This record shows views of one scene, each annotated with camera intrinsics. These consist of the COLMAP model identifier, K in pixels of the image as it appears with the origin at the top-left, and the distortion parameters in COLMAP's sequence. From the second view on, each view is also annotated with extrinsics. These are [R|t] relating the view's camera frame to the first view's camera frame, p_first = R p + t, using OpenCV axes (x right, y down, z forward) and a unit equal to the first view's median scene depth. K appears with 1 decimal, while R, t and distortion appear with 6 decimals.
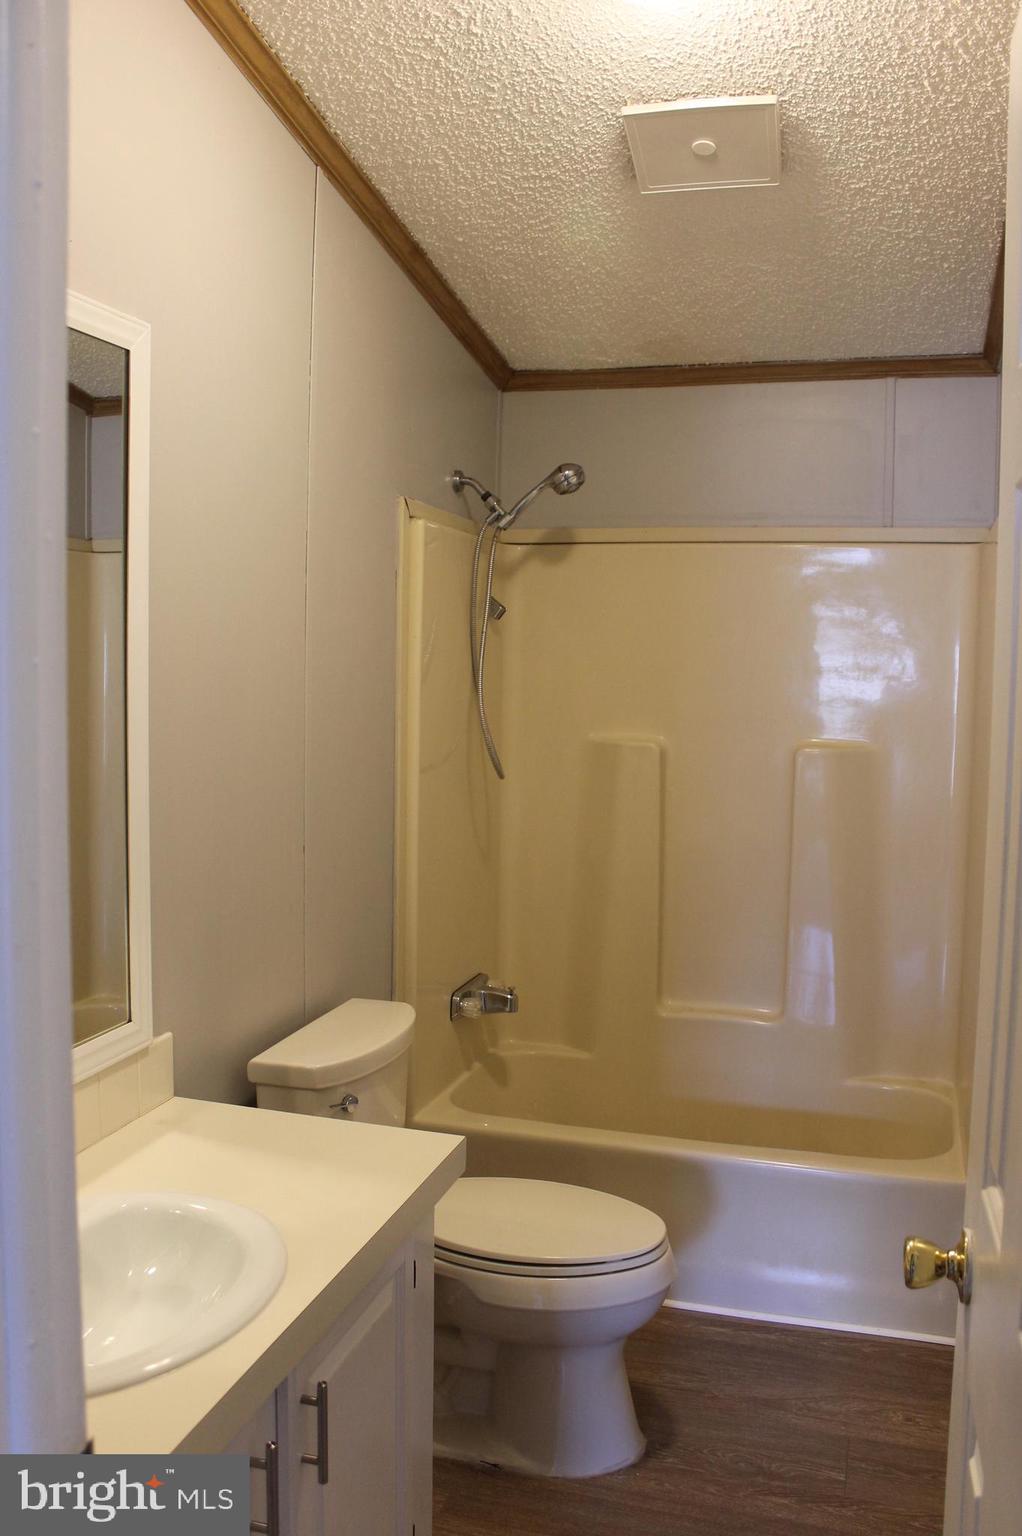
lens RADIAL K [[1303.8, 0, 511.0], [0, 1303.8, 768.0], [0, 0, 1]] dist [-0.161169, 0.137075]
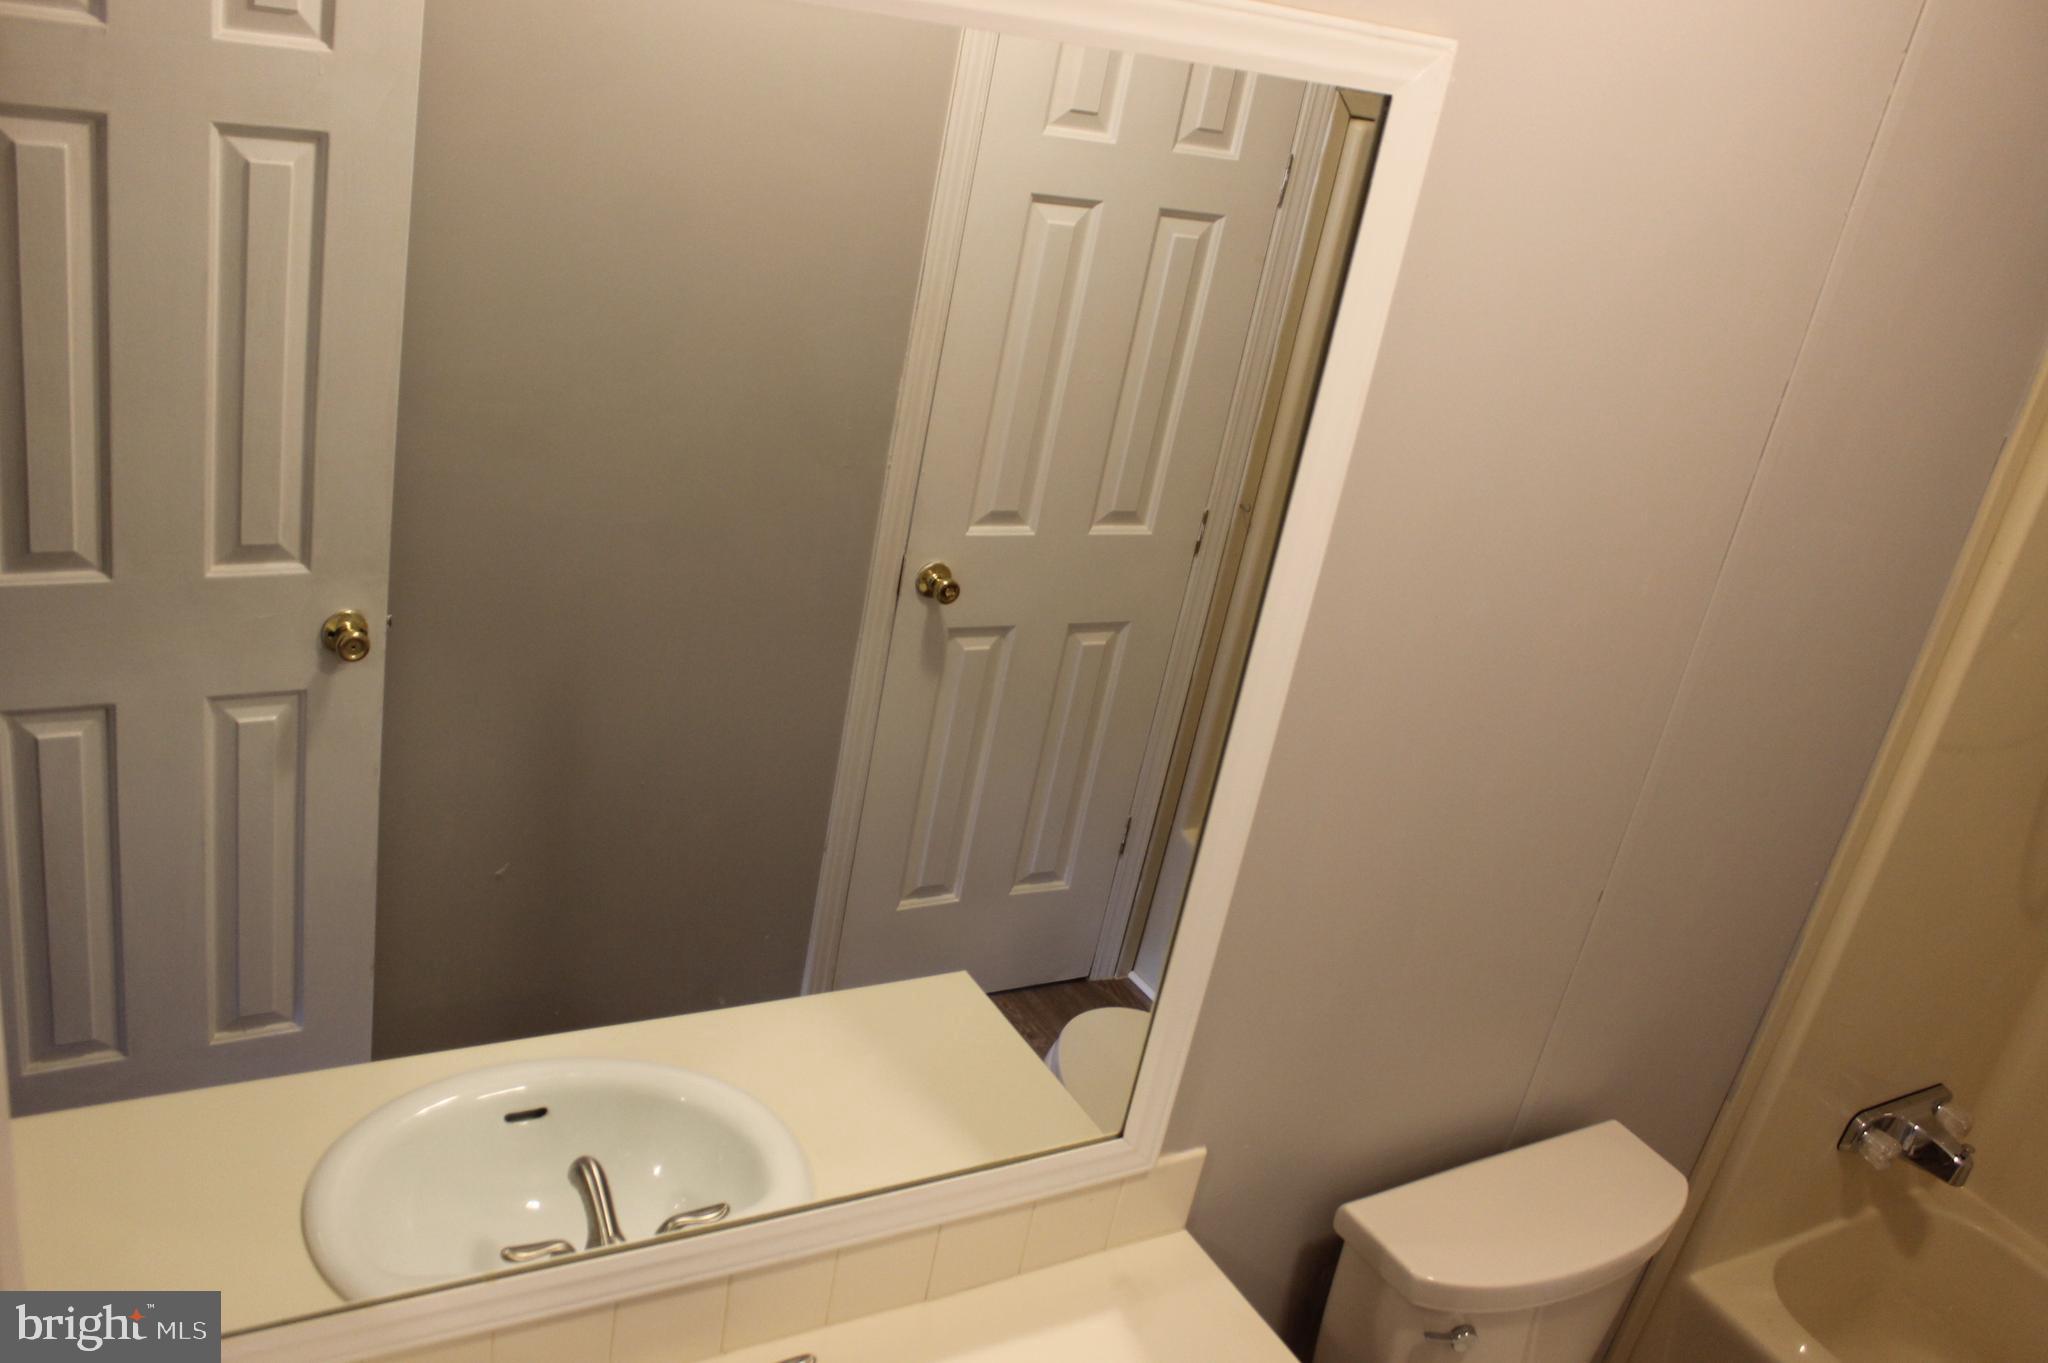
lens RADIAL K [[1738.4, 0, 1024.0], [0, 1738.4, 681.5], [0, 0, 1]] dist [-0.161169, 0.137075]
pose [[0.716135, 0.392164, -0.577372, 0.056869], [-0.231536, 0.913863, 0.333534, -0.210930], [0.658439, -0.105173, 0.745250, 0.250697]]
